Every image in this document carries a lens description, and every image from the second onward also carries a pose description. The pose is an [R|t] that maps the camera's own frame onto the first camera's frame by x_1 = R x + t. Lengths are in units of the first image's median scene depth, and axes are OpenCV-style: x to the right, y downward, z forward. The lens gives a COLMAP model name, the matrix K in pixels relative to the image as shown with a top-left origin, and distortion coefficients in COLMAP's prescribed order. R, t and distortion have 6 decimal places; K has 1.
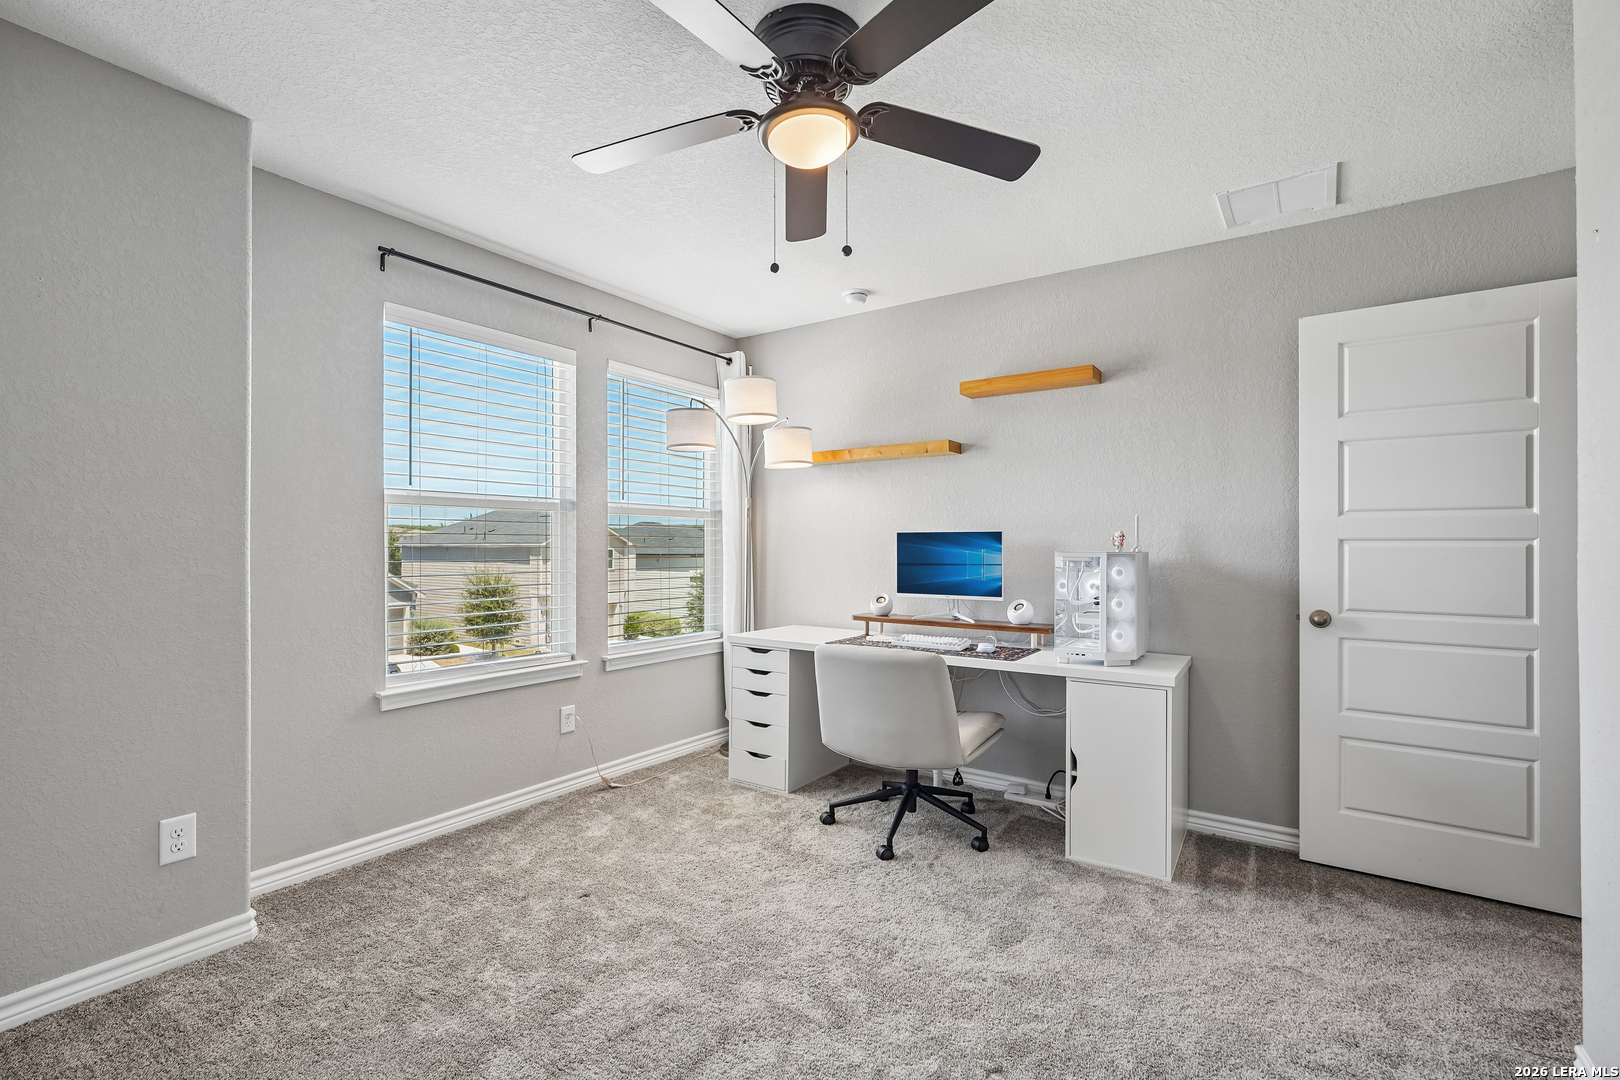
lens RADIAL K [[729.2, 0, 803.4], [0, 729.2, 541.8], [0, 0, 1]] dist [-0.015280, 0.007890]
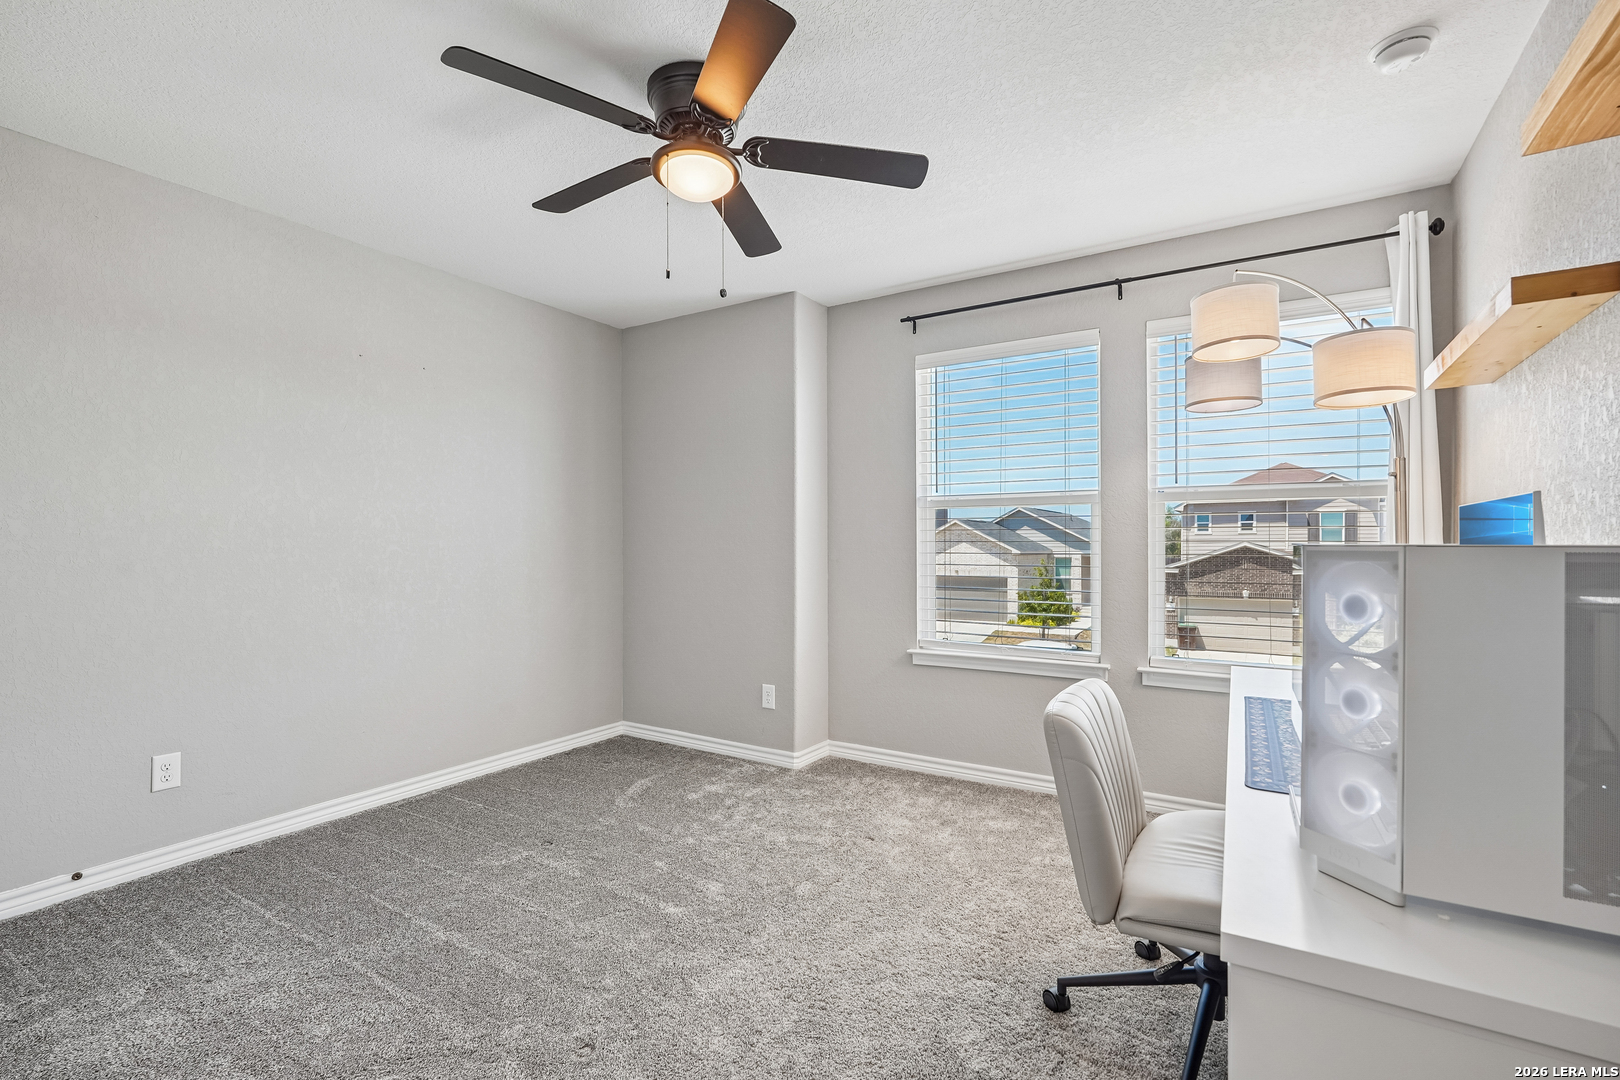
lens RADIAL K [[729.2, 0, 803.0], [0, 729.2, 543.7], [0, 0, 1]] dist [-0.015280, 0.007890]
pose [[0.047276, -0.007966, -0.998850, 0.632213], [0.000265, 0.999968, -0.007962, 0.019161], [0.998882, 0.000112, 0.047277, 0.620337]]
